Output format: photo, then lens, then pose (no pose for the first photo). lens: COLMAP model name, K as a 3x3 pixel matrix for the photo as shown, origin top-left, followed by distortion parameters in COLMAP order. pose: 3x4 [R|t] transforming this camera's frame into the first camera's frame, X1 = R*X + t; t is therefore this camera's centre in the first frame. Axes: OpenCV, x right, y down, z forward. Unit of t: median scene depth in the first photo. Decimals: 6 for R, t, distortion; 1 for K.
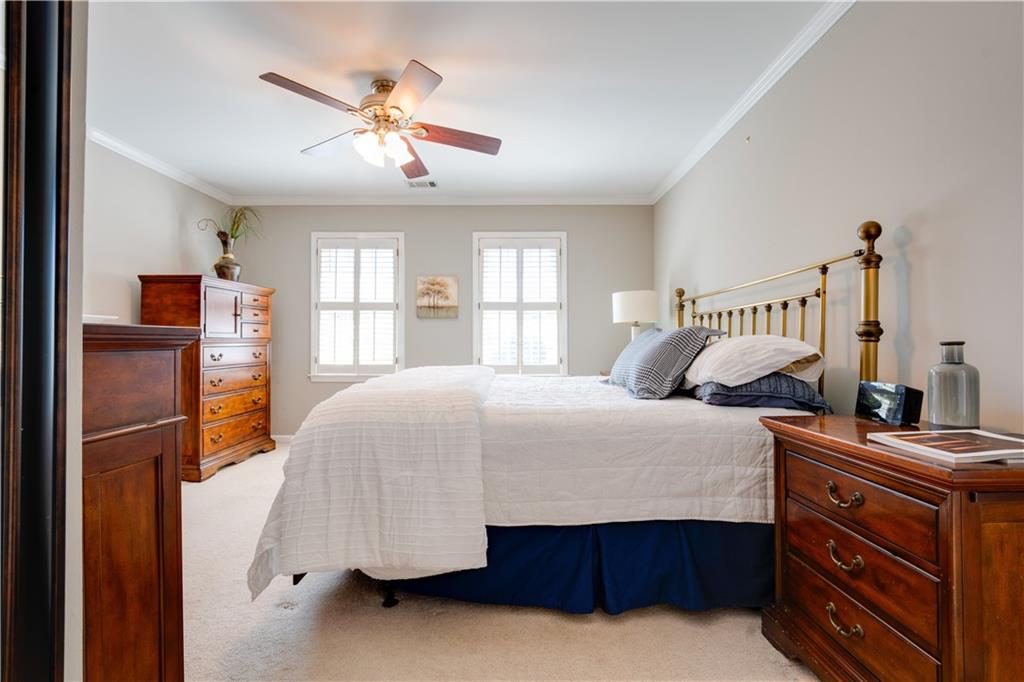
lens RADIAL K [[470.1, 0, 510.1], [0, 470.1, 338.8], [0, 0, 1]] dist [-0.009723, 0.000492]
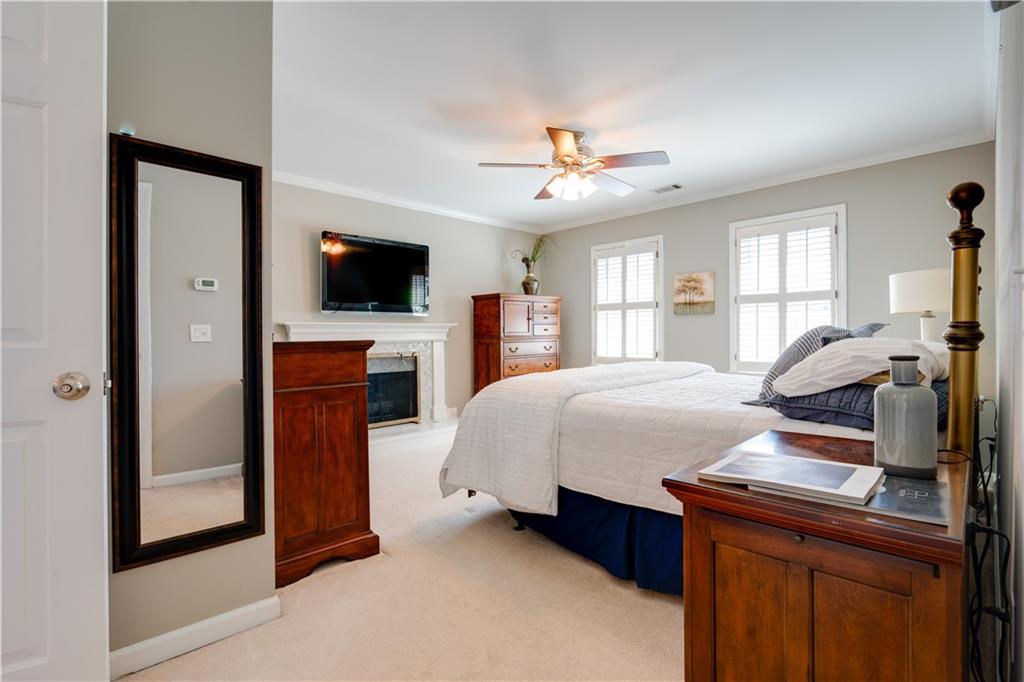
lens RADIAL K [[470.1, 0, 510.1], [0, 470.1, 338.8], [0, 0, 1]] dist [-0.009723, 0.000492]
pose [[0.701311, 0.000103, -0.712855, 0.333251], [0.015924, 0.999748, 0.015811, -0.014302], [0.712677, -0.022440, 0.701133, -0.001462]]
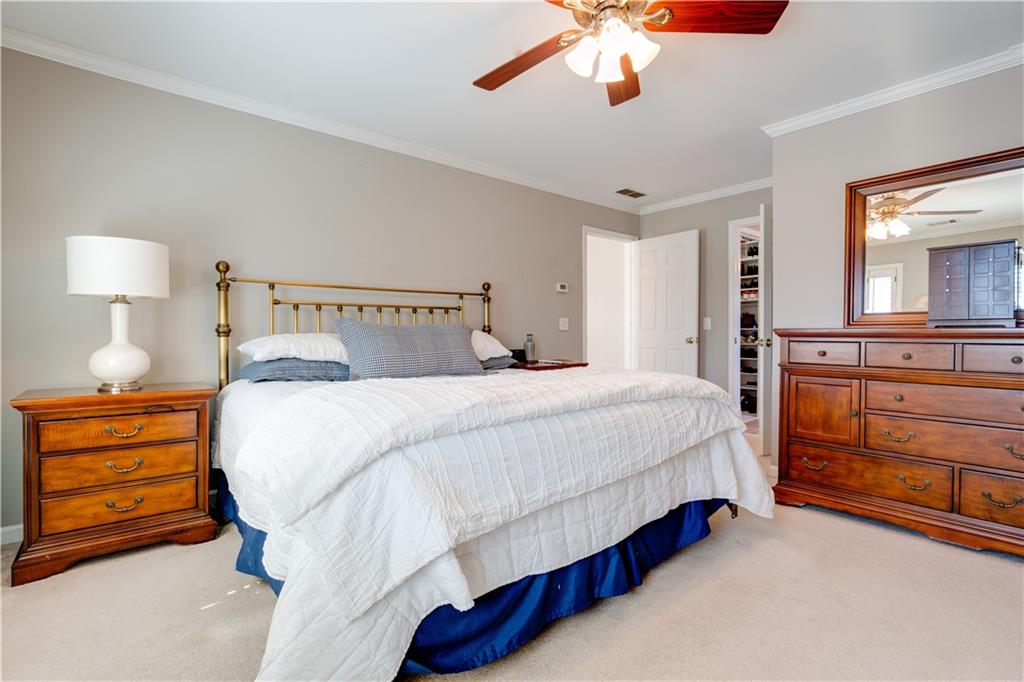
lens RADIAL K [[470.1, 0, 510.1], [0, 470.1, 338.8], [0, 0, 1]] dist [-0.009723, 0.000492]
pose [[-0.632348, -0.008253, 0.774640, -0.469045], [-0.011074, 0.999937, 0.001613, 0.011058], [-0.774605, -0.007559, -0.632400, 1.001120]]
